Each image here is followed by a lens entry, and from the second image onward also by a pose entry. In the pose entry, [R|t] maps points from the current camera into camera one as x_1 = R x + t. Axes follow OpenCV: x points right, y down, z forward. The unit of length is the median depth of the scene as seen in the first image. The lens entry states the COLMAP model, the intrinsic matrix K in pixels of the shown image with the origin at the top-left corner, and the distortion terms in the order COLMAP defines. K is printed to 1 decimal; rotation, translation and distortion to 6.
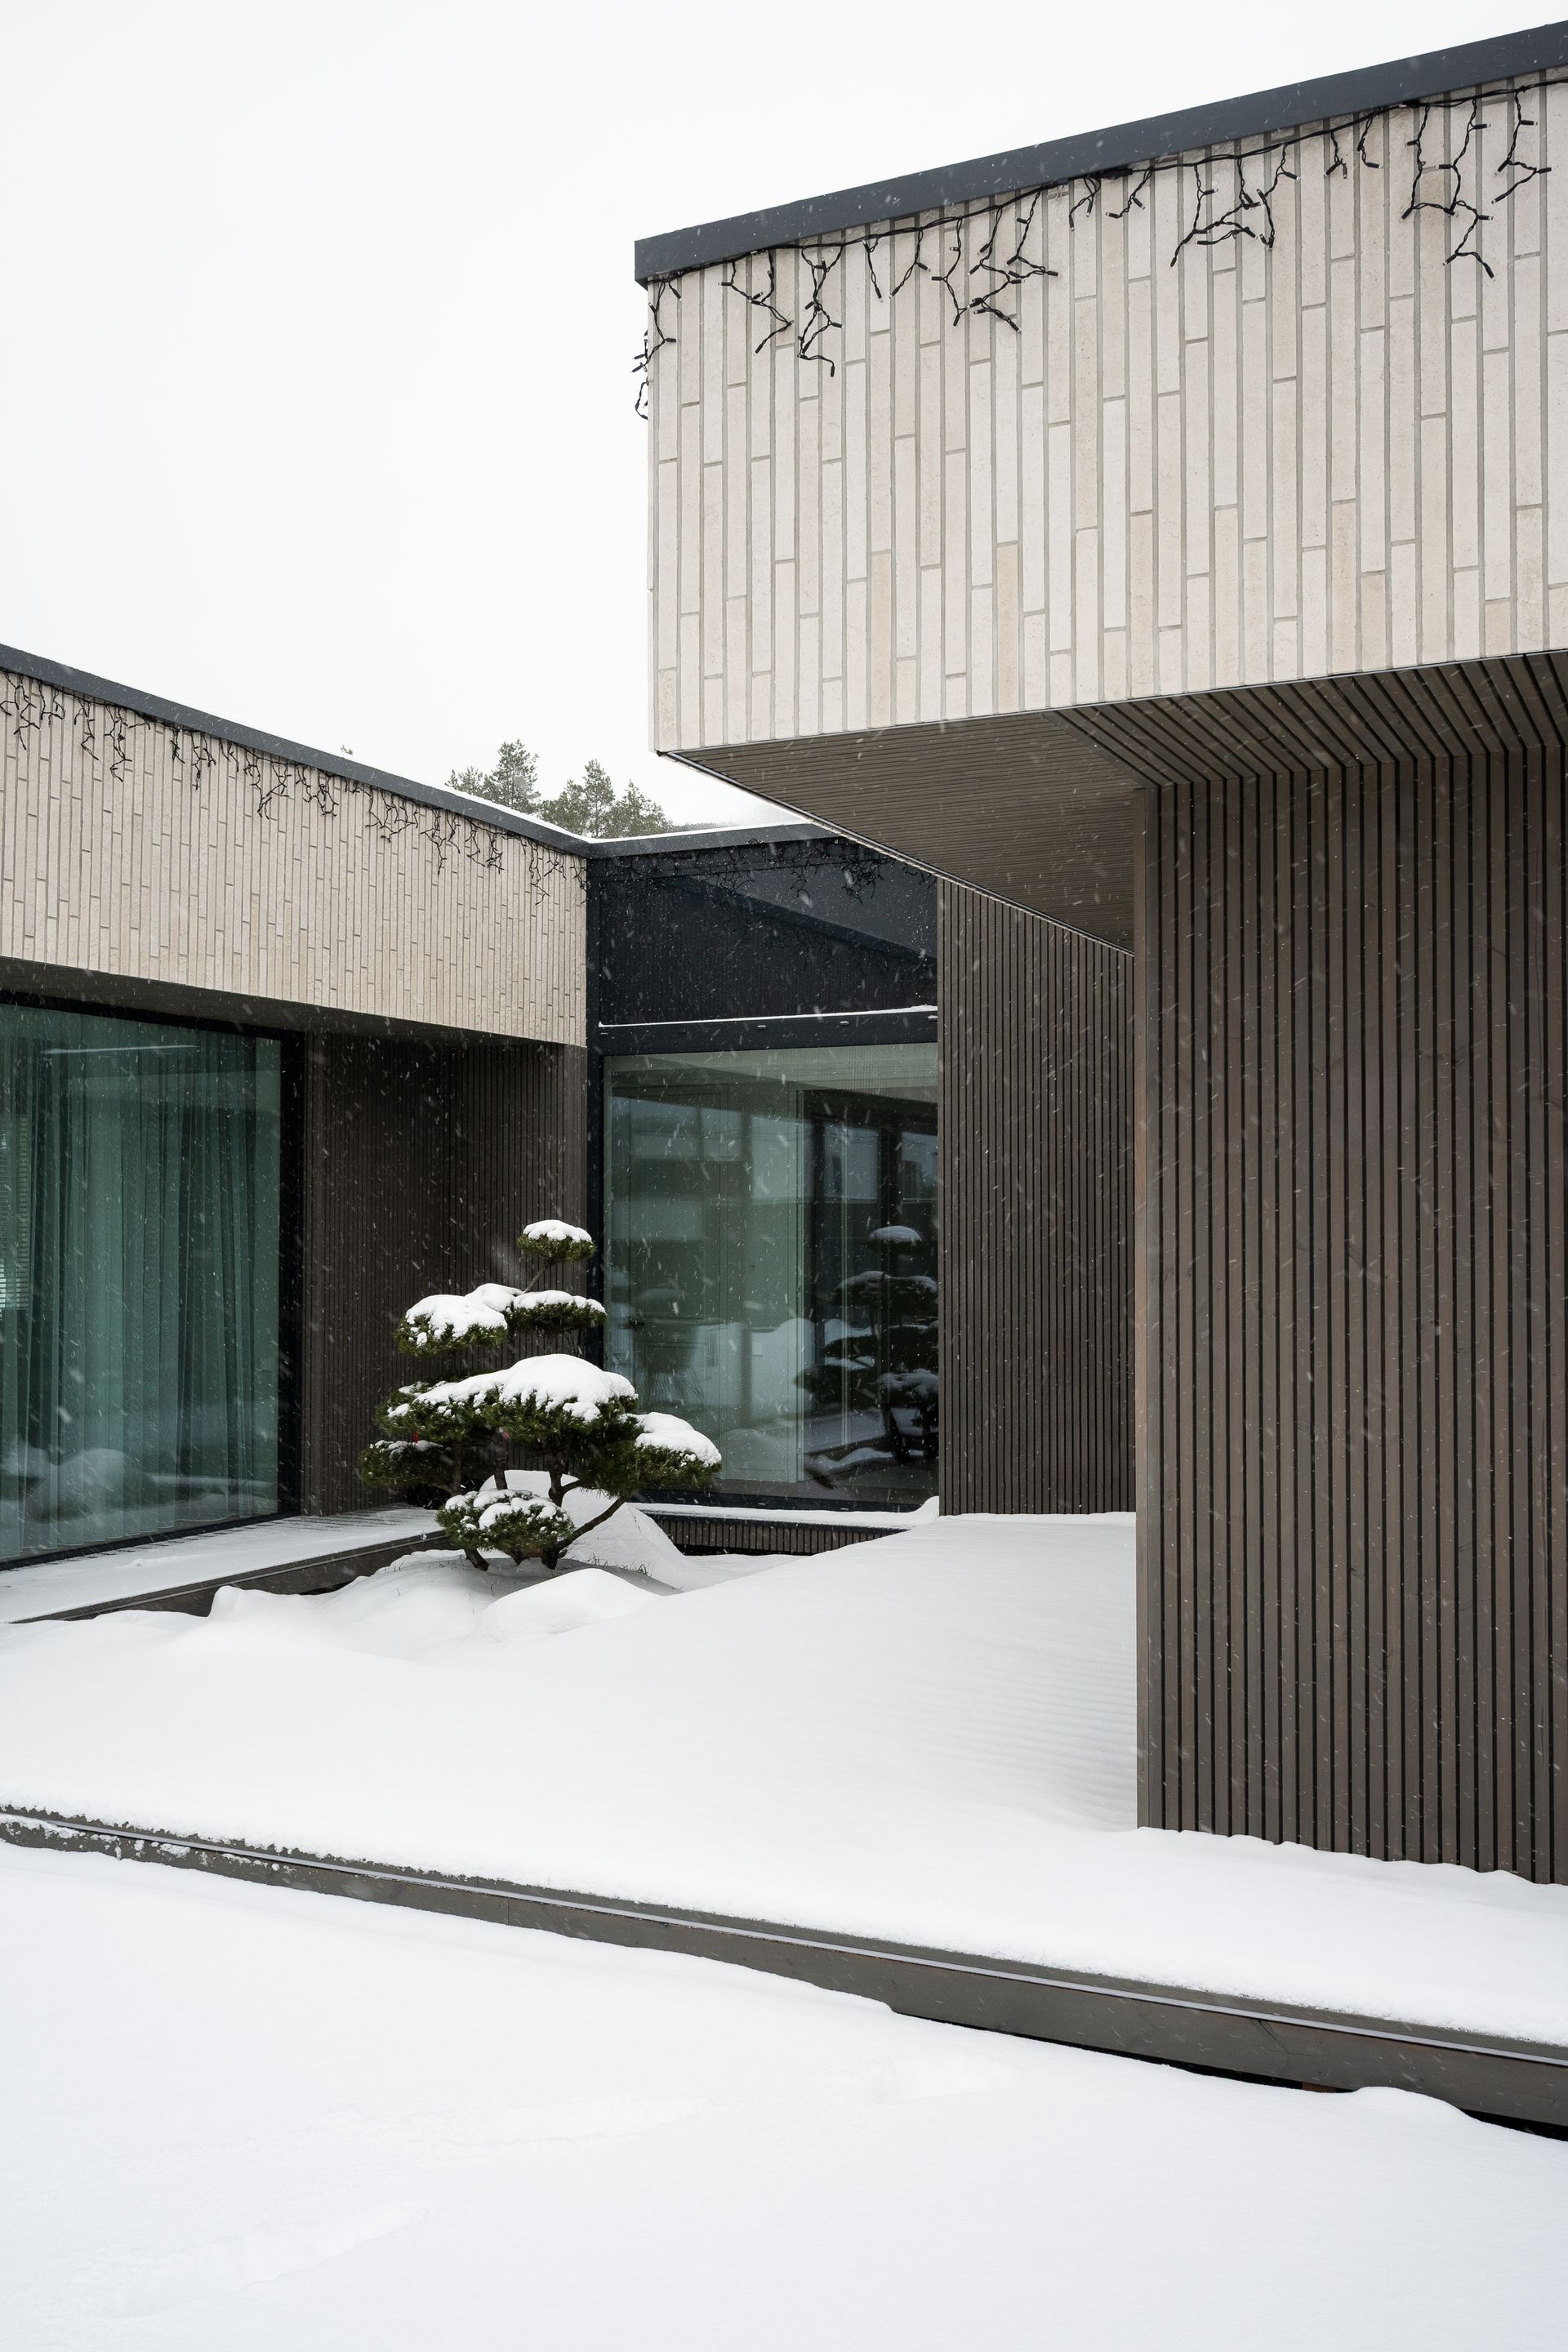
lens RADIAL K [[2103.6, 0, 758.4], [0, 2103.6, 1185.1], [0, 0, 1]] dist [0.001688, -0.009019]
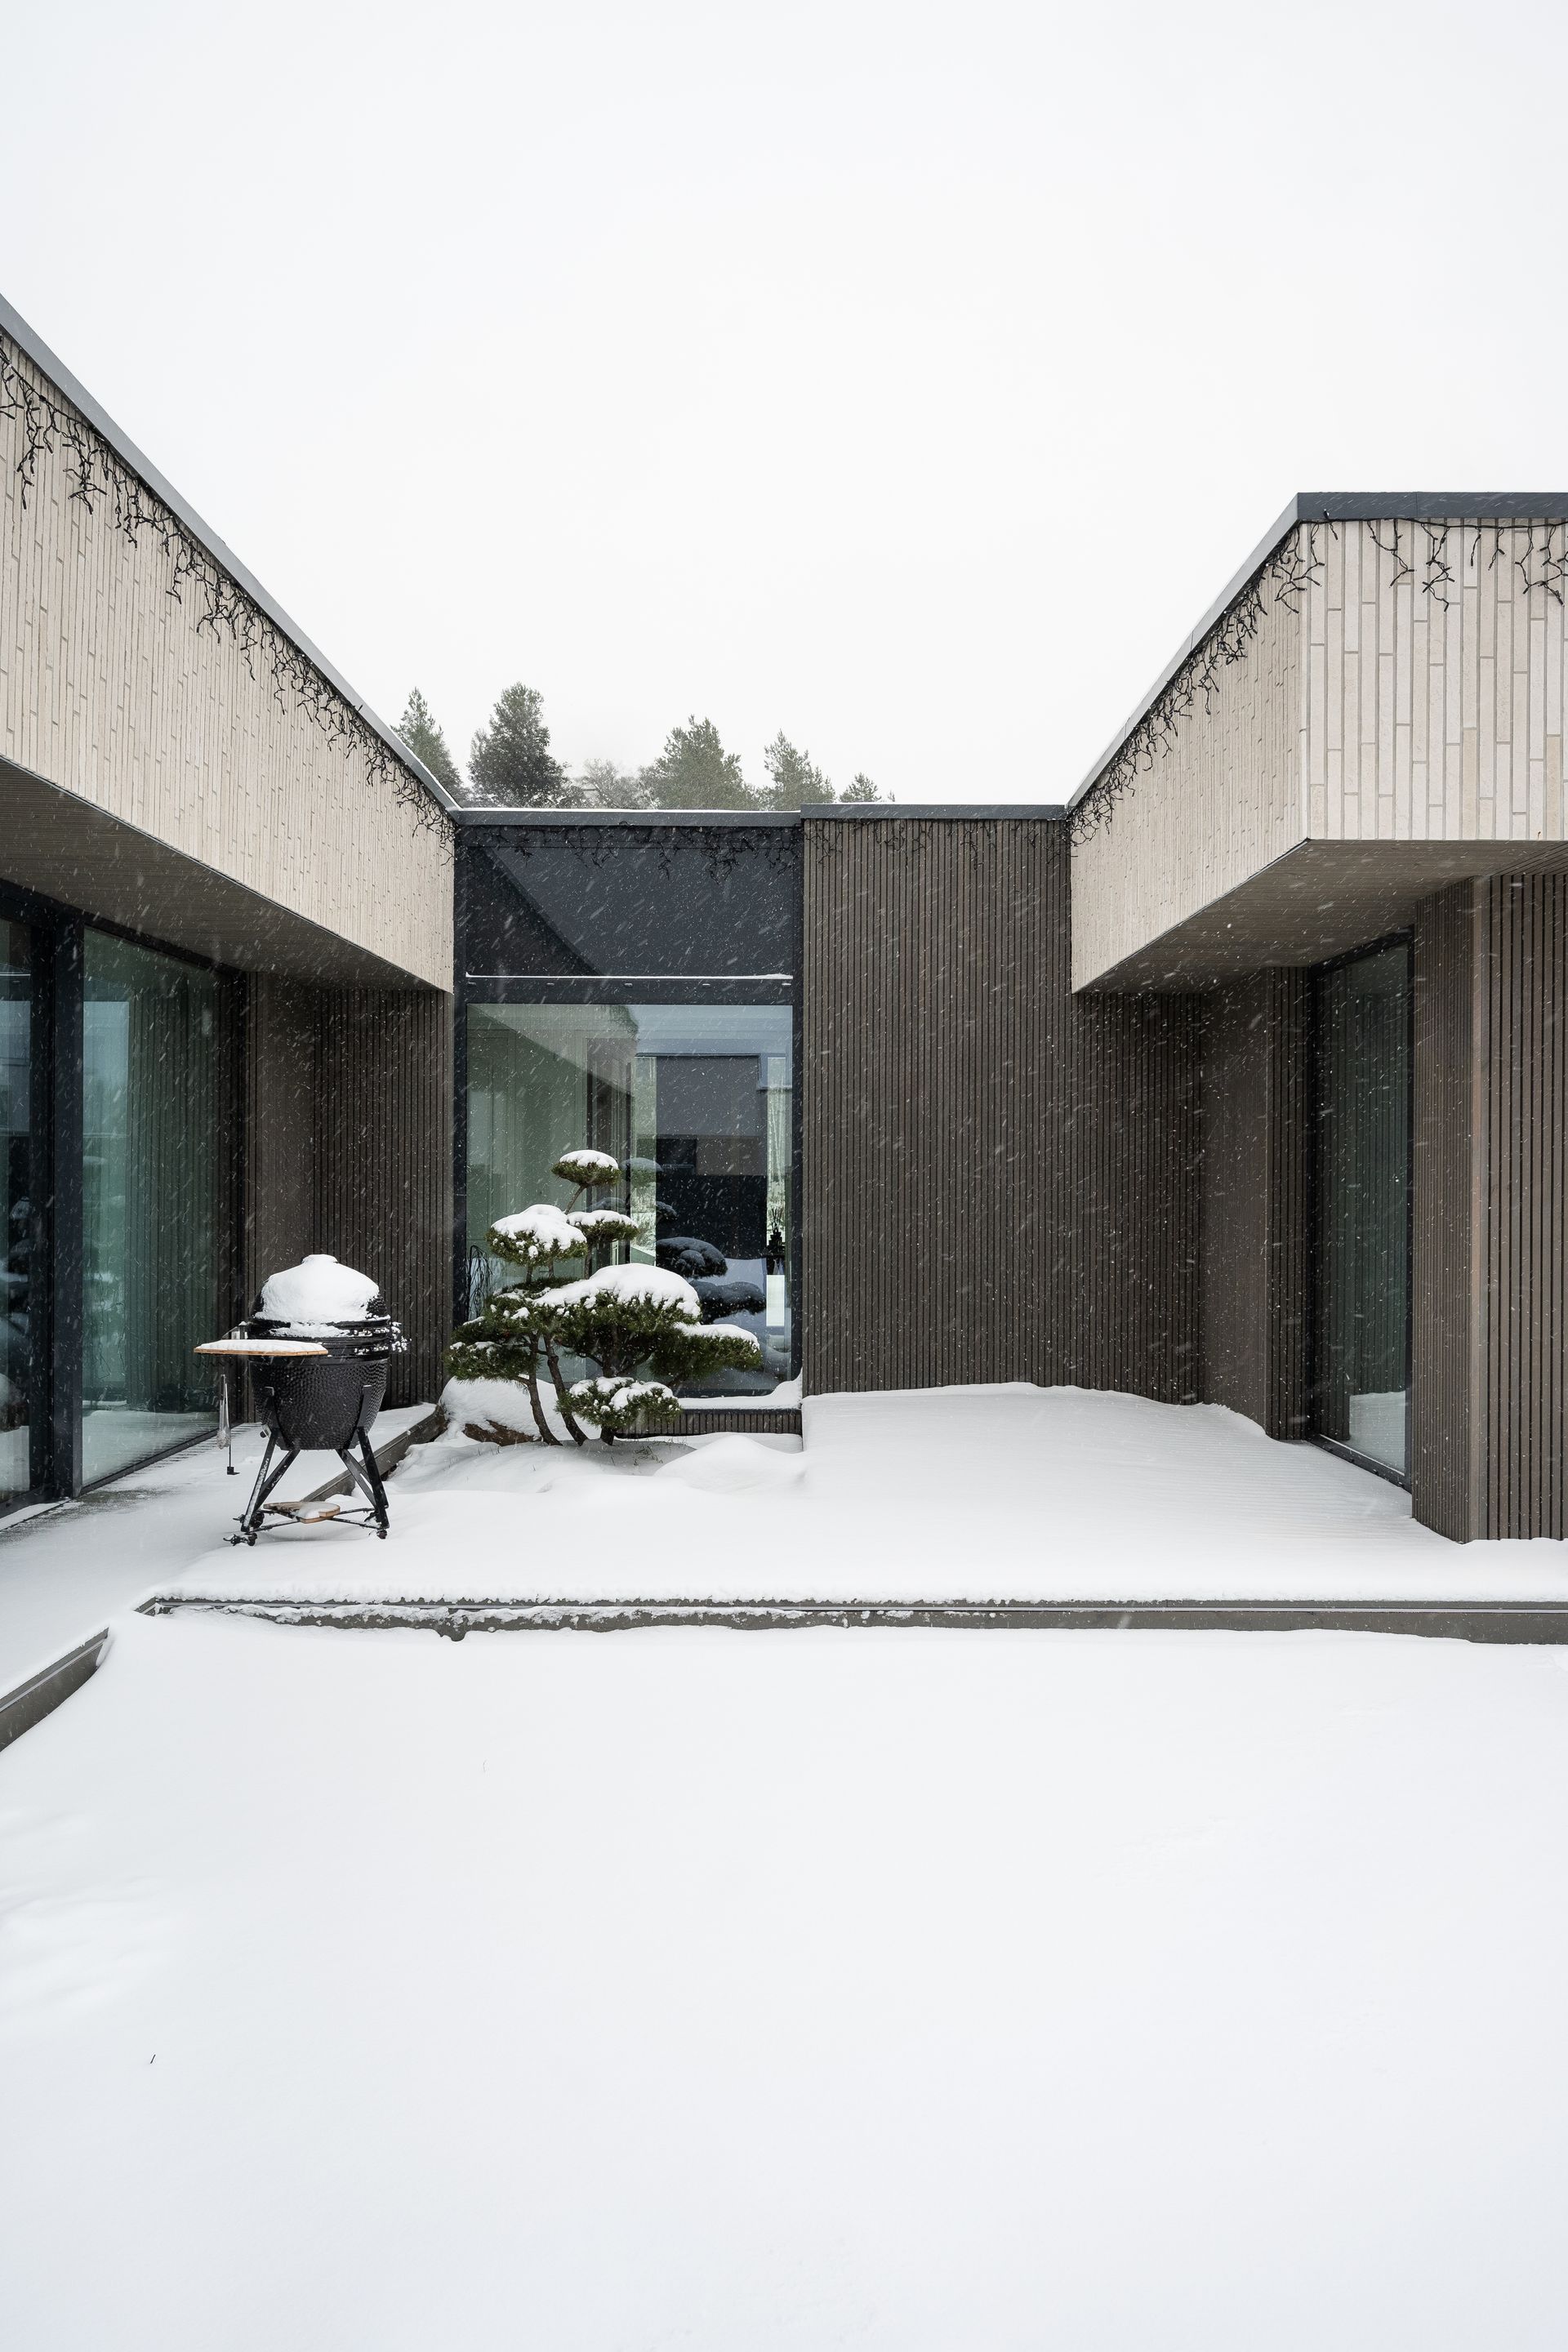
lens RADIAL K [[2091.3, 0, 791.9], [0, 2091.3, 1180.6], [0, 0, 1]] dist [-0.003816, -0.005977]
pose [[0.900288, 0.002870, 0.435286, -1.020717], [-0.015297, 0.999569, 0.025048, 0.005853], [-0.435026, -0.029209, 0.899944, -0.186945]]
